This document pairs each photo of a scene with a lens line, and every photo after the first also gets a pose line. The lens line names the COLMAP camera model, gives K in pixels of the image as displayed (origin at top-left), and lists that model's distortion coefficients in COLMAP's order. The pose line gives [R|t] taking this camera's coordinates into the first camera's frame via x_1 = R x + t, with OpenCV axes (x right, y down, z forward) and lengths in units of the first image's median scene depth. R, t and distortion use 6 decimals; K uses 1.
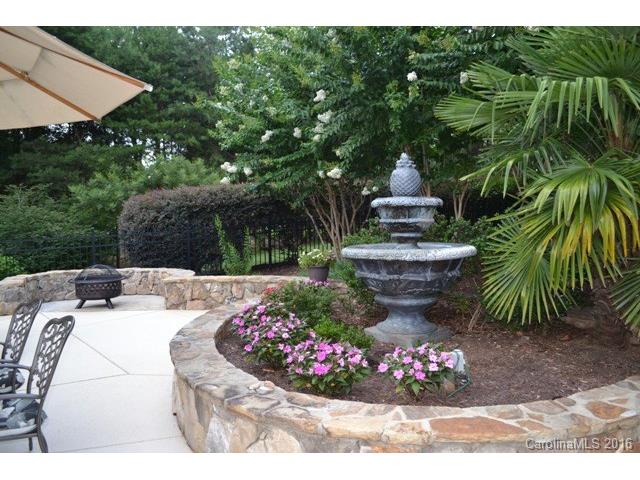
lens RADIAL K [[515.5, 0, 320.0], [0, 515.5, 240.0], [0, 0, 1]] dist [-0.078545, -0.001116]
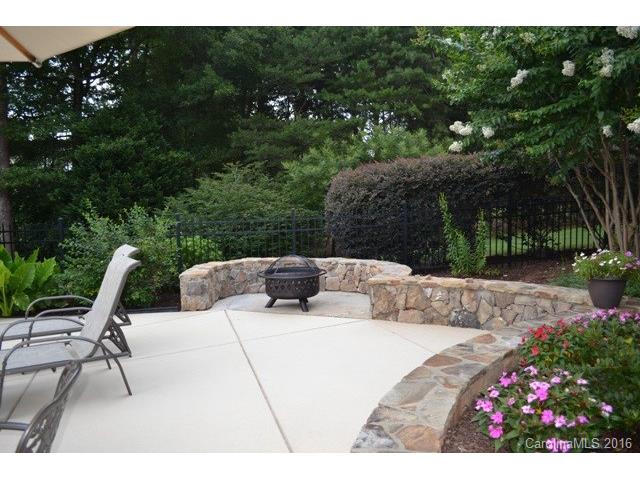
lens RADIAL K [[515.5, 0, 320.0], [0, 515.5, 240.0], [0, 0, 1]] dist [-0.078545, -0.001116]
pose [[0.912082, 0.034262, -0.408573, -0.054936], [-0.017388, 0.998838, 0.044945, -0.011309], [0.409639, -0.033890, 0.911618, 0.238142]]
